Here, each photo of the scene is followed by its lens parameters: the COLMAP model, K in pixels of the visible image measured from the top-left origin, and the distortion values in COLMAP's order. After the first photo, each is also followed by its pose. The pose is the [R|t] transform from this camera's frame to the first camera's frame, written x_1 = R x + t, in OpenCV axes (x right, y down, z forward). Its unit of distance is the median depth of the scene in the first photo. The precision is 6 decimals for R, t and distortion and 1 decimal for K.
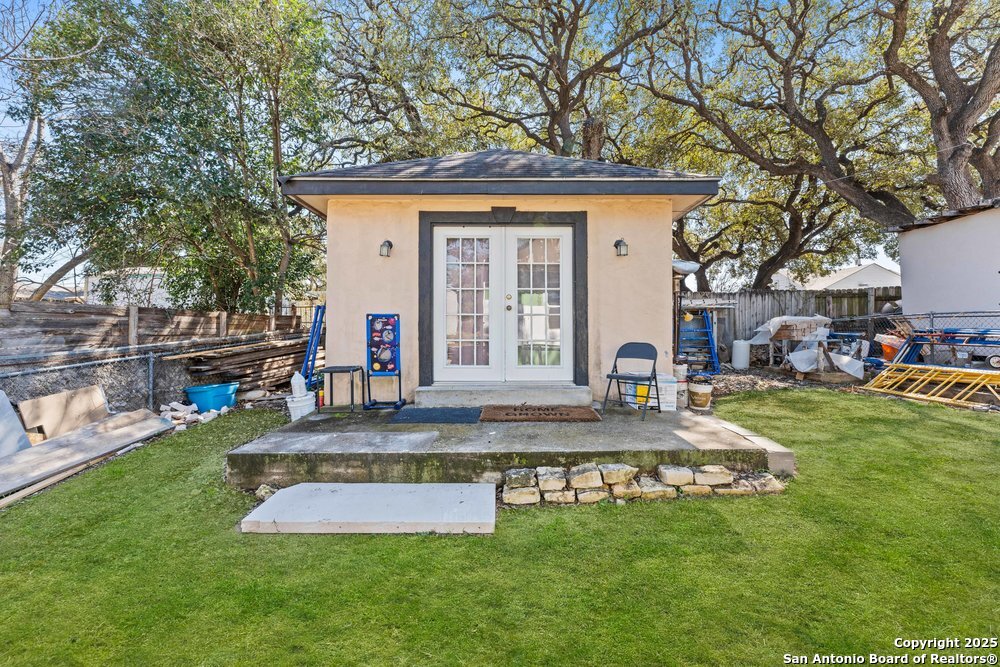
lens RADIAL K [[409.6, 0, 500.0], [0, 409.6, 333.5], [0, 0, 1]] dist [0.002702, 0.000041]
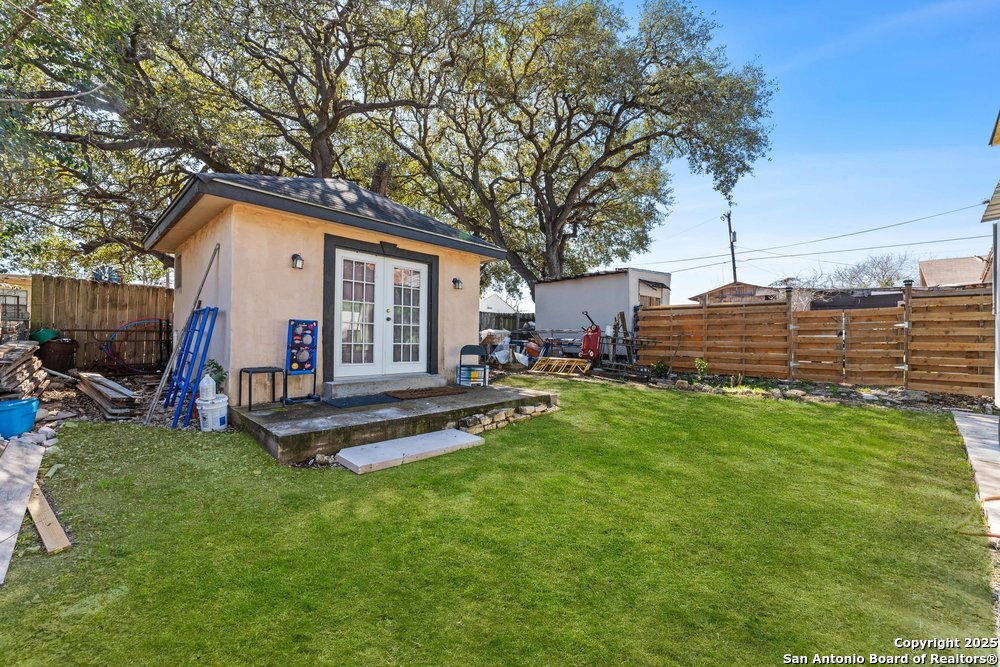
lens RADIAL K [[404.7, 0, 503.1], [0, 404.7, 354.0], [0, 0, 1]] dist [0.000738, 0.000248]
pose [[0.688014, -0.015088, 0.725541, -0.691386], [-0.011486, 0.999432, 0.031675, 0.004668], [-0.725606, -0.030127, 0.687450, -0.178919]]
